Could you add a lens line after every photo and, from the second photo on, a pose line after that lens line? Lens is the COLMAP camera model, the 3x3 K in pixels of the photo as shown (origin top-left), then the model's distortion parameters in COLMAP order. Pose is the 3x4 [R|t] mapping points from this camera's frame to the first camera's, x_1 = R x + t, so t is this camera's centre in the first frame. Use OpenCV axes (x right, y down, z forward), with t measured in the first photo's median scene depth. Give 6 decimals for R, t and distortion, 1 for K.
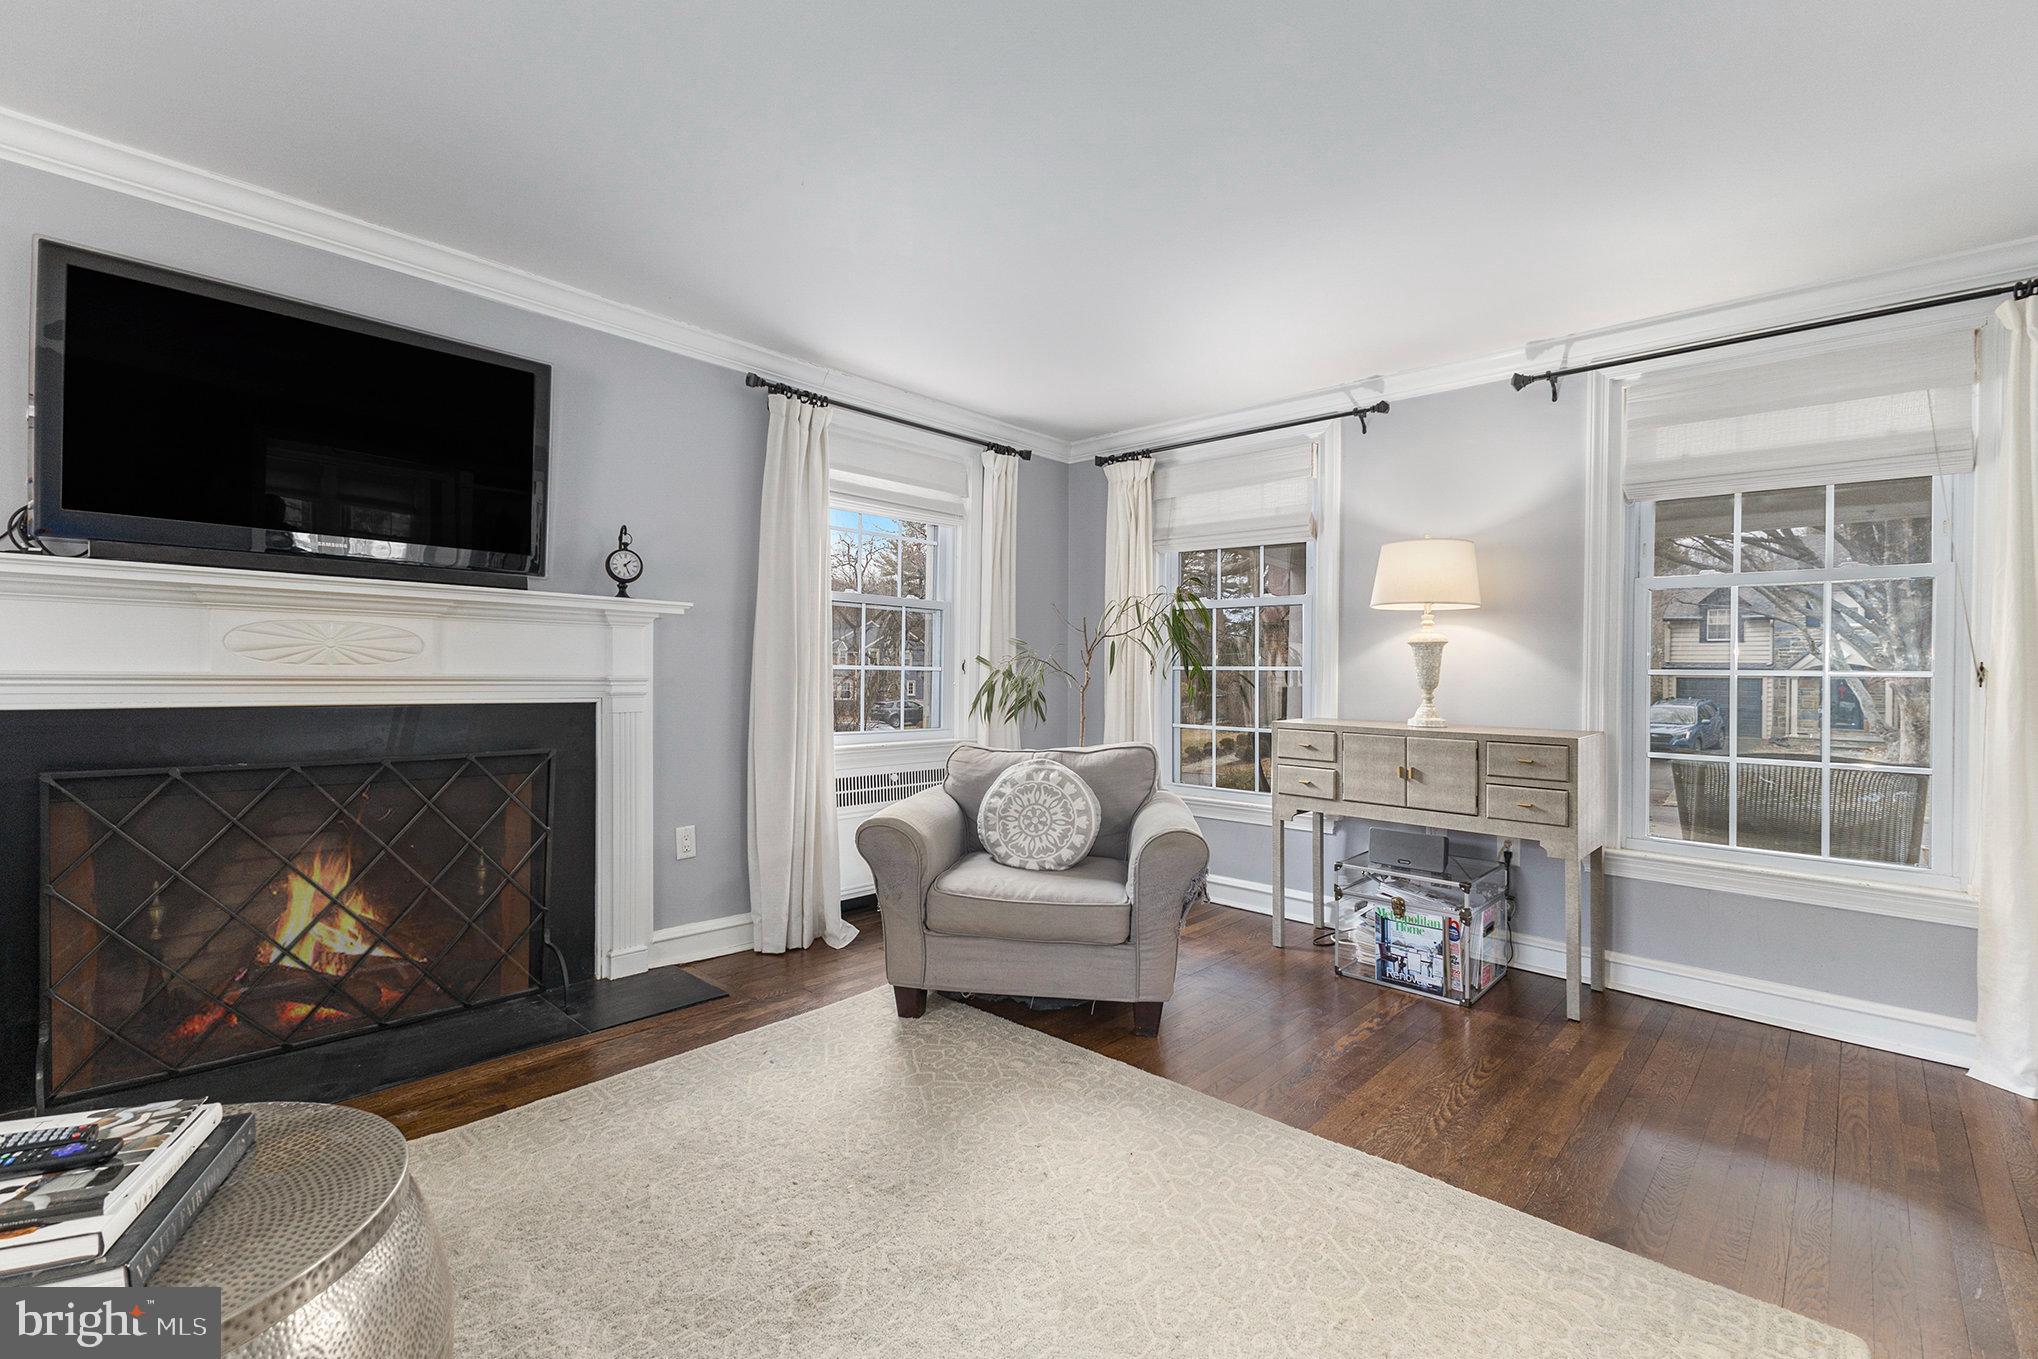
lens RADIAL K [[886.8, 0, 1034.7], [0, 886.8, 664.0], [0, 0, 1]] dist [0.006040, -0.000763]
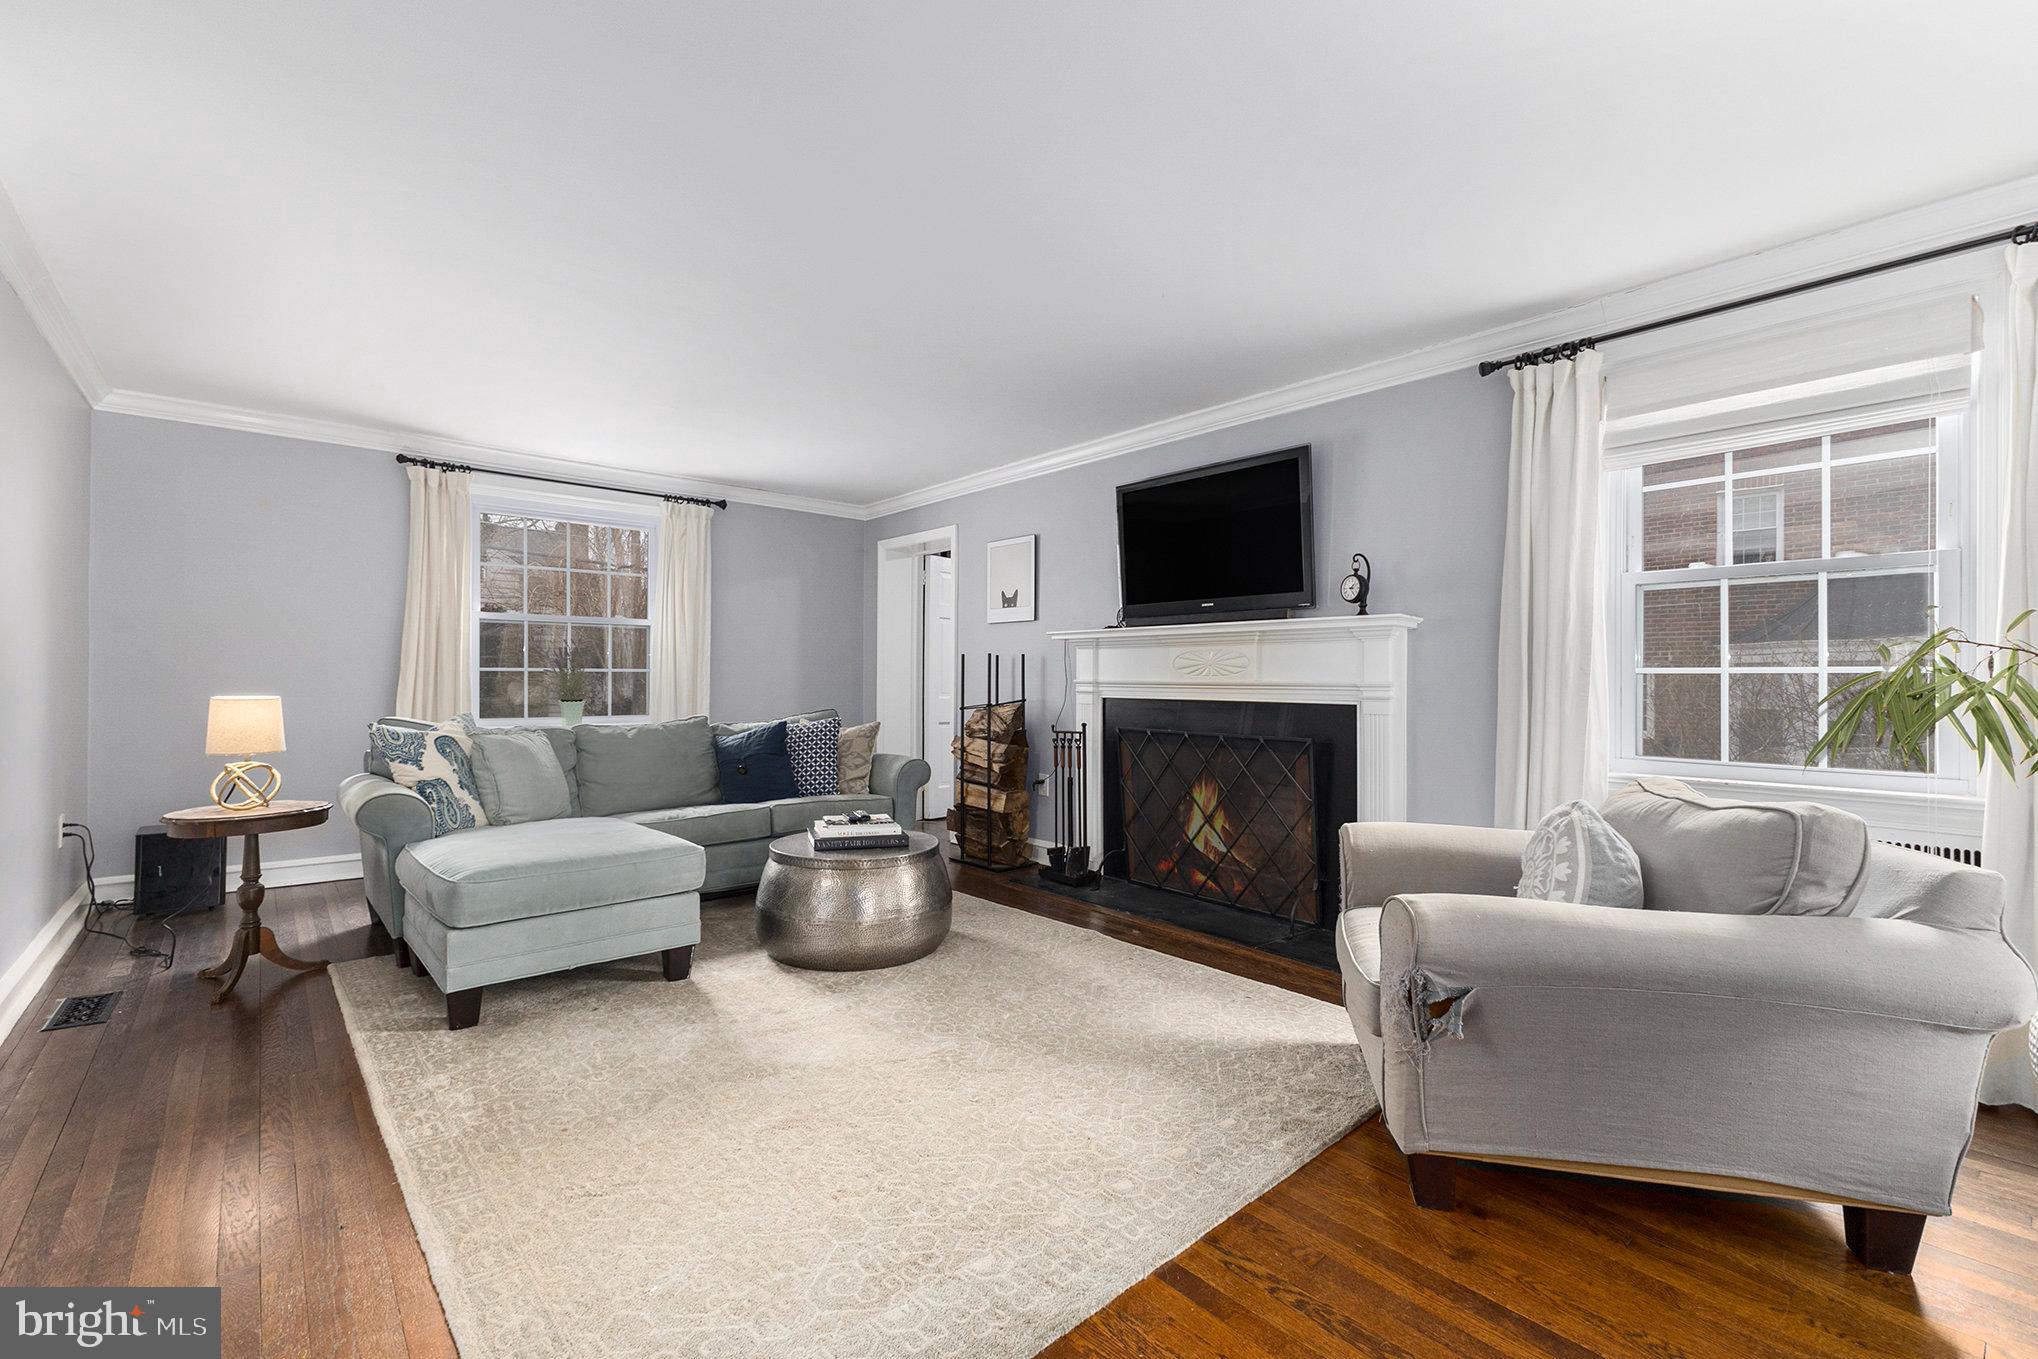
lens RADIAL K [[886.8, 0, 1012.2], [0, 886.8, 684.6], [0, 0, 1]] dist [0.006040, -0.000763]
pose [[-0.119523, -0.014493, -0.992726, 0.798514], [-0.001880, 0.999895, -0.014372, 0.036018], [0.992830, 0.000148, -0.119537, 0.729038]]
